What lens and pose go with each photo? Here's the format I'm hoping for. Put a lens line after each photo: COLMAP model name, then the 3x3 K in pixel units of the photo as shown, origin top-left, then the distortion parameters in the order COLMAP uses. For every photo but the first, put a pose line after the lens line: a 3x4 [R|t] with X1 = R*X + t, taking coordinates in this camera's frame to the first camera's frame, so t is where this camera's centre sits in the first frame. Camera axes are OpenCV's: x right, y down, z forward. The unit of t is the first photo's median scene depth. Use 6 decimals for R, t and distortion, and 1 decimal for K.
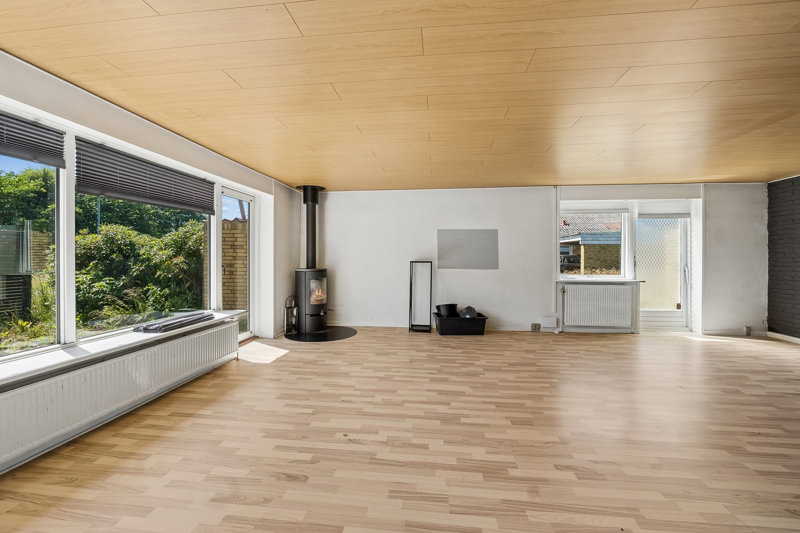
lens RADIAL K [[336.6, 0, 398.7], [0, 336.6, 262.1], [0, 0, 1]] dist [-0.002564, 0.000076]
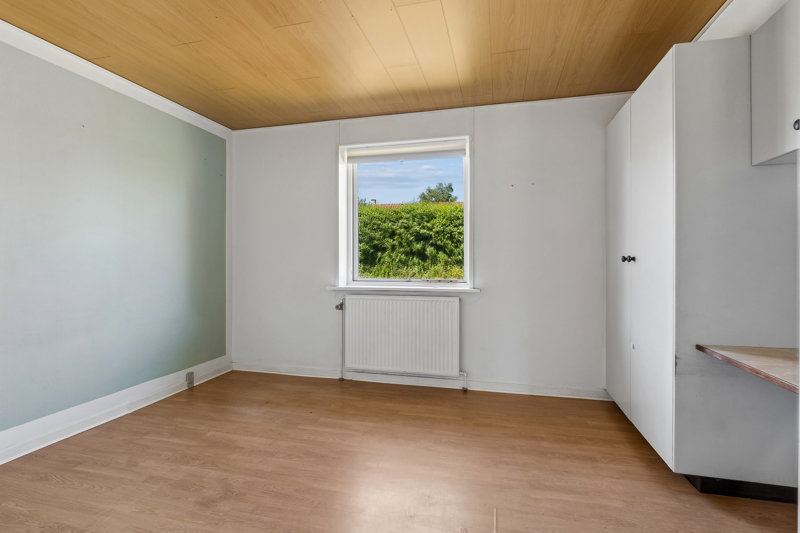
lens RADIAL K [[381.1, 0, 400.5], [0, 381.1, 263.8], [0, 0, 1]] dist [-0.002343, 0.001078]
pose [[0.991186, -0.001300, -0.132472, 0.861620], [0.001125, 0.999998, -0.001396, 0.026592], [0.132473, 0.001234, 0.991186, 0.517446]]
